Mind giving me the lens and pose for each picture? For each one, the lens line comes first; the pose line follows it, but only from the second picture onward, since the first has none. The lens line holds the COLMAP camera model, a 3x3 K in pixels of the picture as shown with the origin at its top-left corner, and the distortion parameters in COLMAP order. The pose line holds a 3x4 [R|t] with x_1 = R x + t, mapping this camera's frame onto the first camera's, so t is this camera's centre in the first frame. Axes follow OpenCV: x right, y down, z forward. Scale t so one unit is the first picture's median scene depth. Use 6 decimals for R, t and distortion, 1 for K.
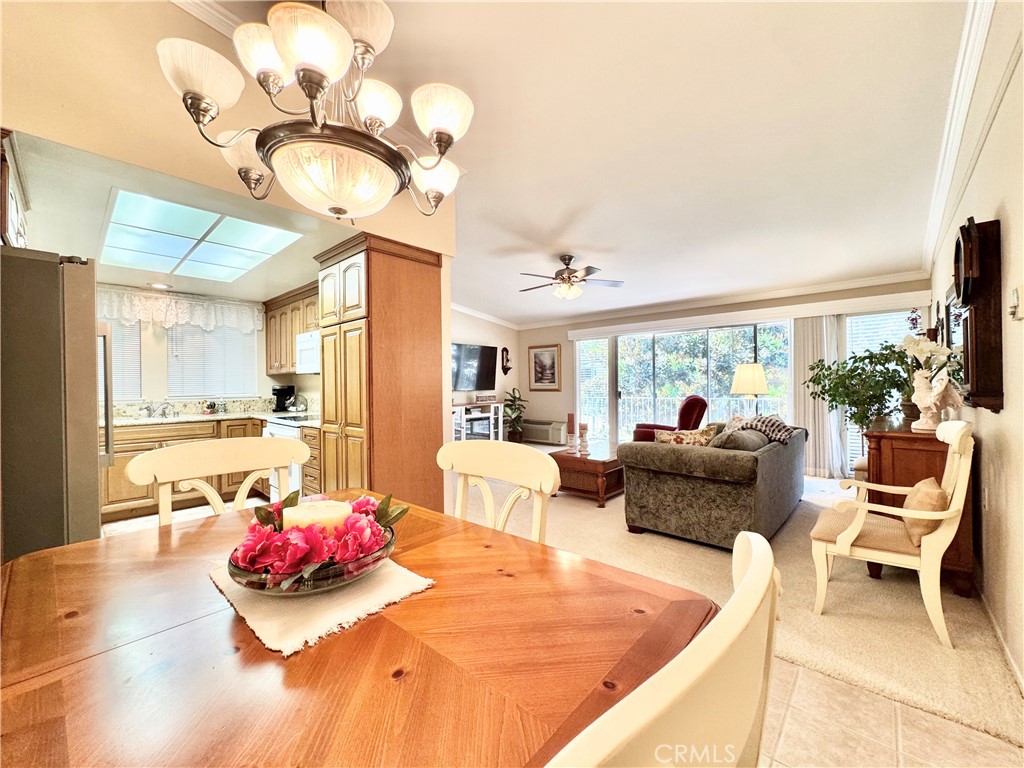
lens RADIAL K [[412.2, 0, 506.2], [0, 412.2, 384.5], [0, 0, 1]] dist [0.000203, 0.000570]
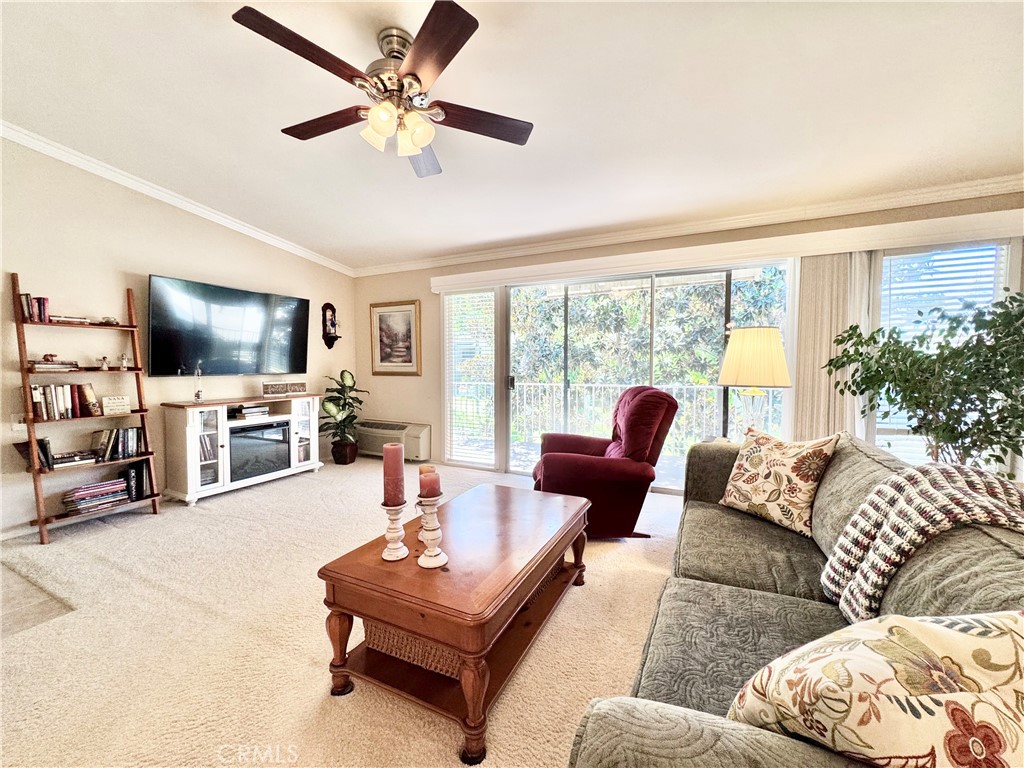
lens RADIAL K [[412.2, 0, 508.5], [0, 412.2, 384.9], [0, 0, 1]] dist [0.000203, 0.000570]
pose [[0.960570, -0.002904, 0.278022, 0.085659], [-0.009960, 0.998944, 0.044846, 0.000839], [-0.277859, -0.045847, 0.959527, 0.355853]]
